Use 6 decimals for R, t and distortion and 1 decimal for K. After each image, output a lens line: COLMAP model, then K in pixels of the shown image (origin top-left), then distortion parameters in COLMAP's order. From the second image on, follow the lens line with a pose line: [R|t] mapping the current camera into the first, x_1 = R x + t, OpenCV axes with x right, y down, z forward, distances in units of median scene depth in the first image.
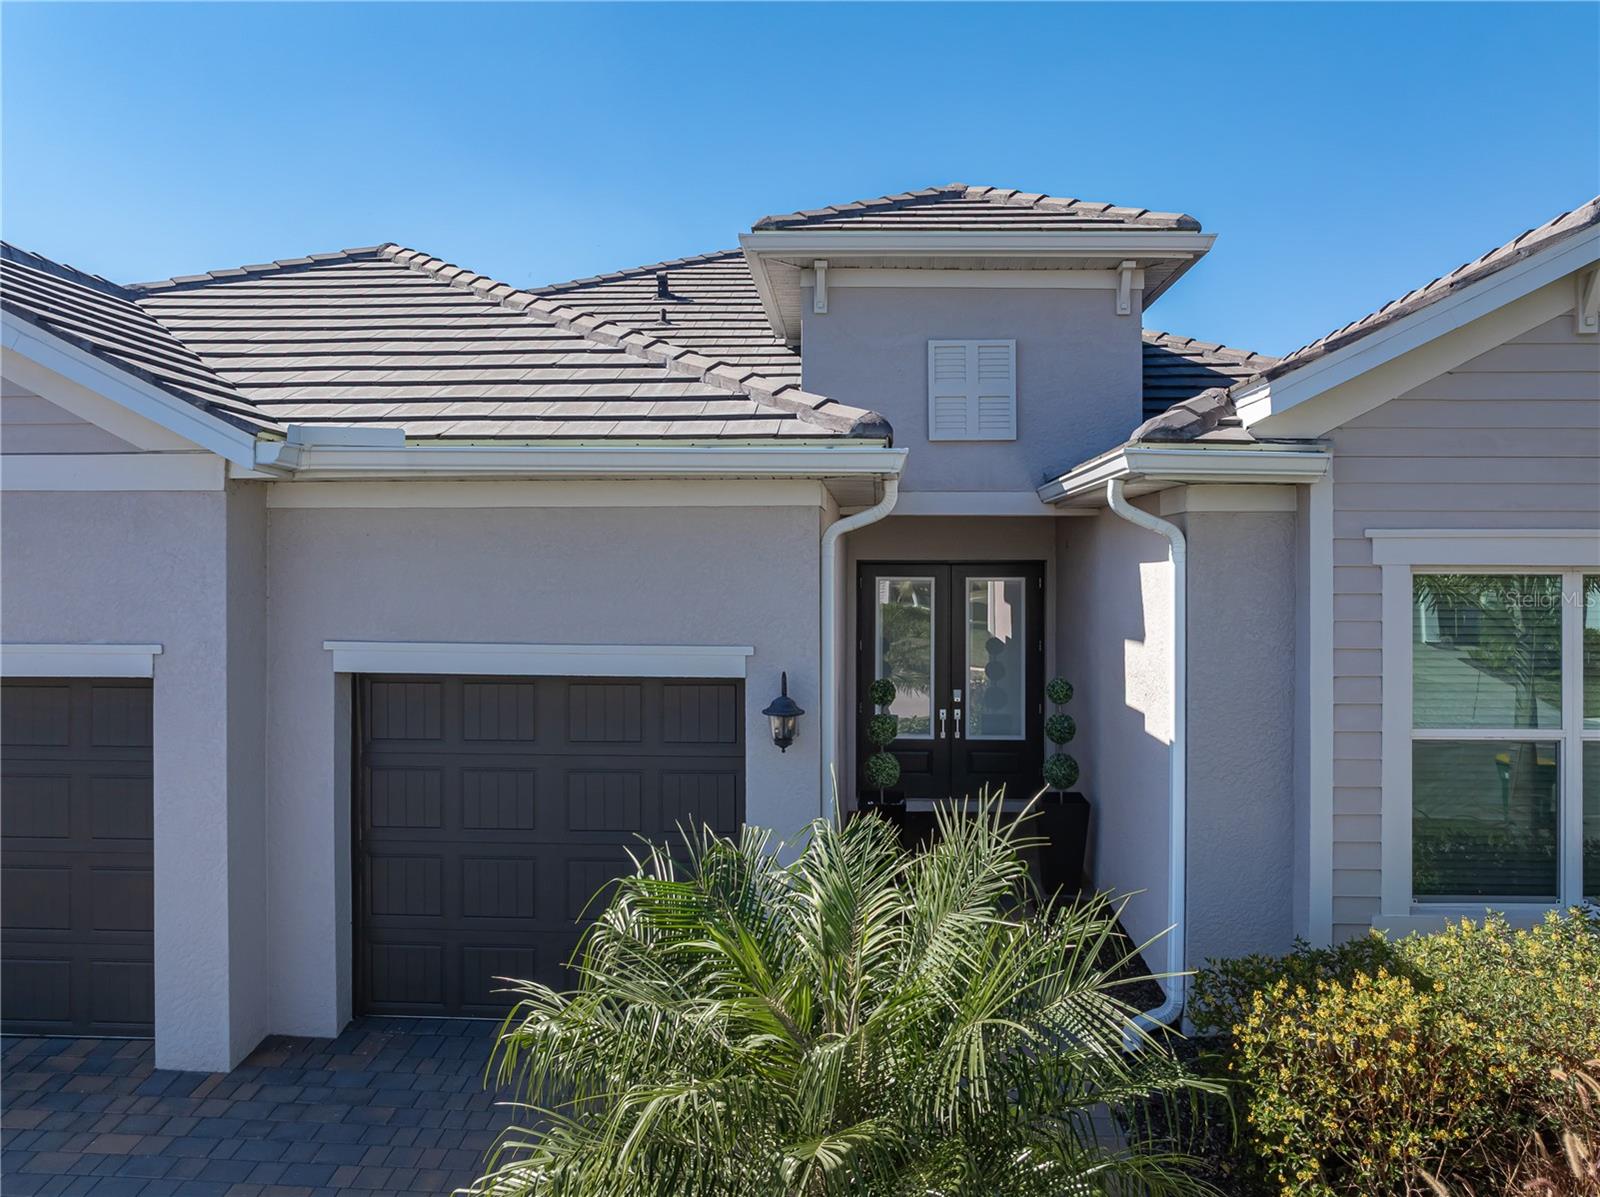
lens RADIAL K [[1145.7, 0, 802.9], [0, 1145.7, 568.8], [0, 0, 1]] dist [-0.039509, 0.009462]
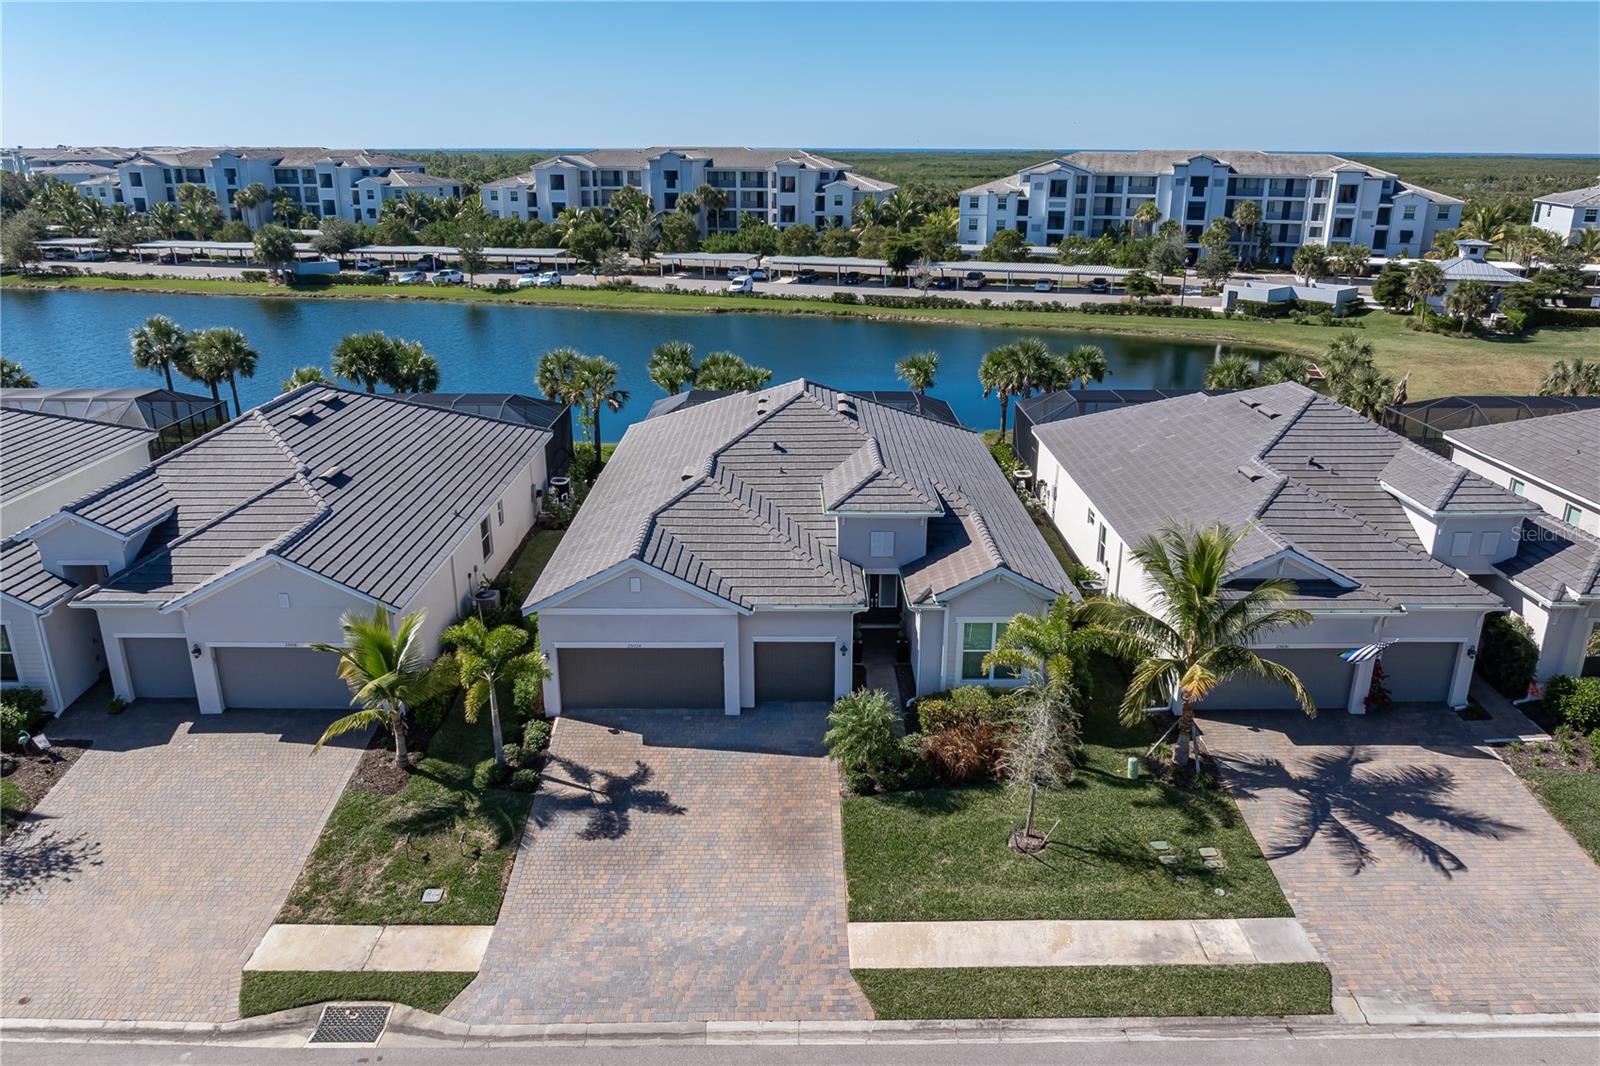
lens RADIAL K [[1129.4, 0, 791.7], [0, 1129.4, 532.1], [0, 0, 1]] dist [-0.030897, 0.016775]
pose [[0.998323, -0.020753, 0.054032, -0.503713], [0.002087, 0.945809, 0.324716, -1.980821], [-0.057843, -0.324058, 0.944267, -3.551256]]
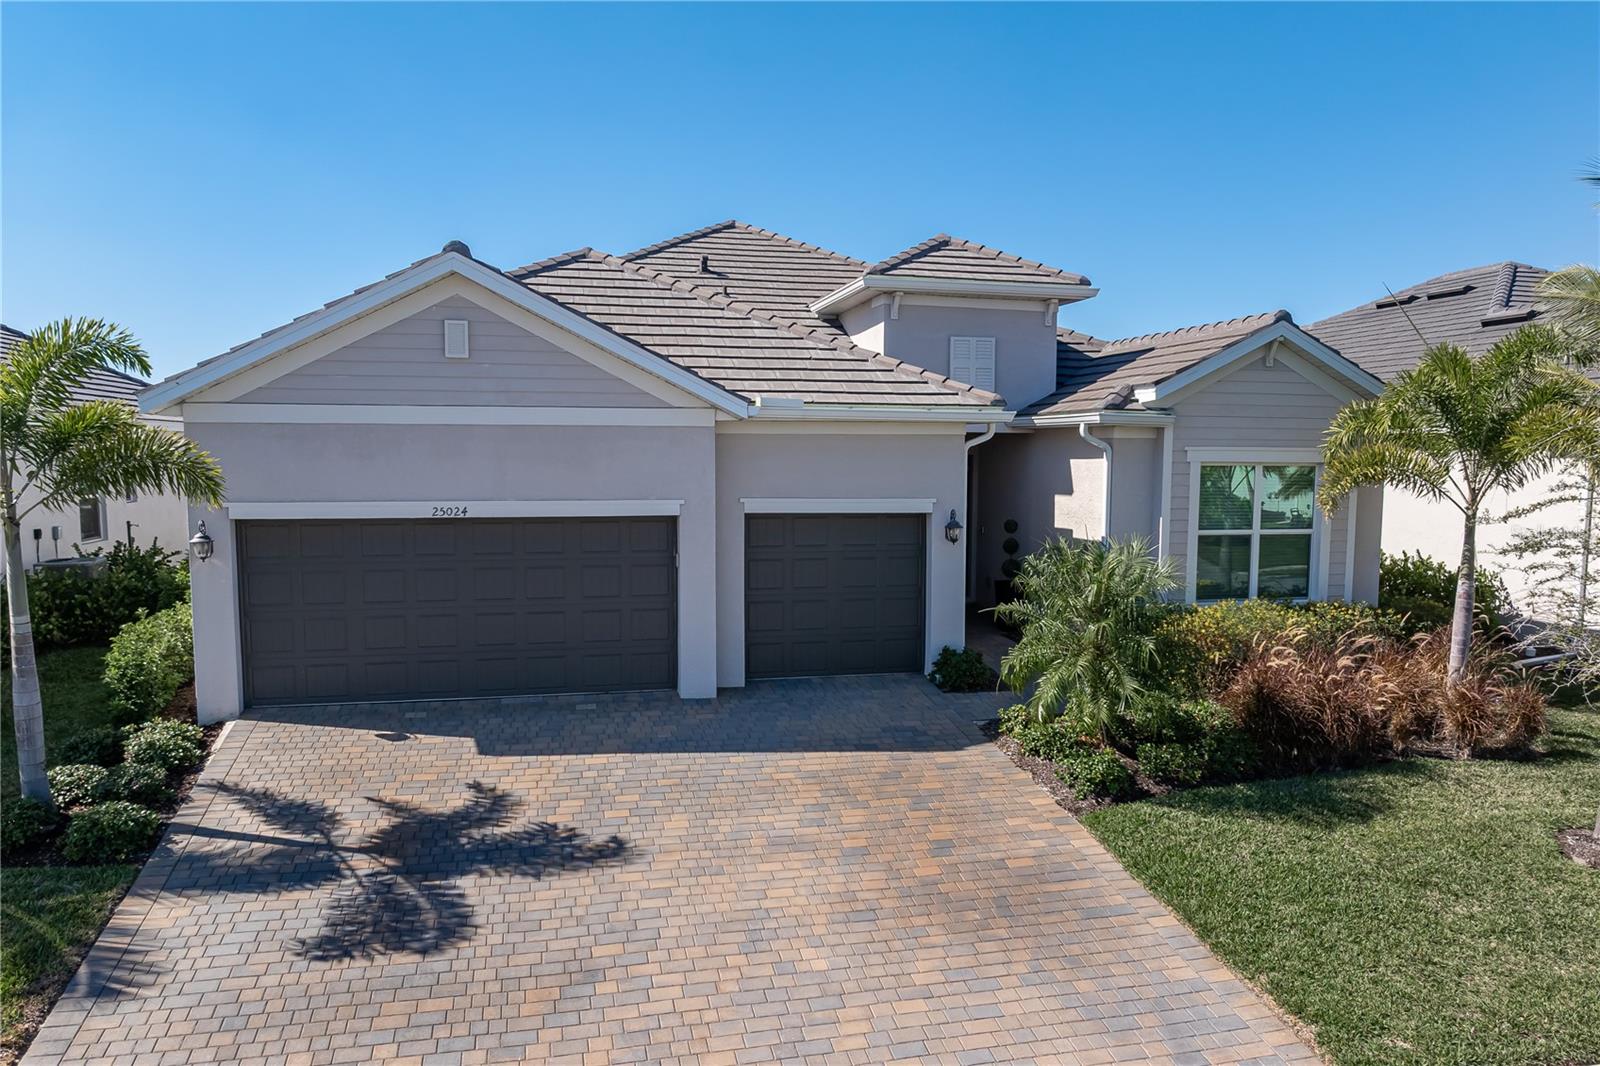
lens RADIAL K [[1211.1, 0, 809.6], [0, 1211.1, 603.1], [0, 0, 1]] dist [-0.011509, 0.002185]
pose [[0.959356, -0.032666, 0.280302, -0.927473], [-0.002384, 0.992304, 0.123801, -0.020216], [-0.282189, -0.119438, 0.951895, -1.168386]]
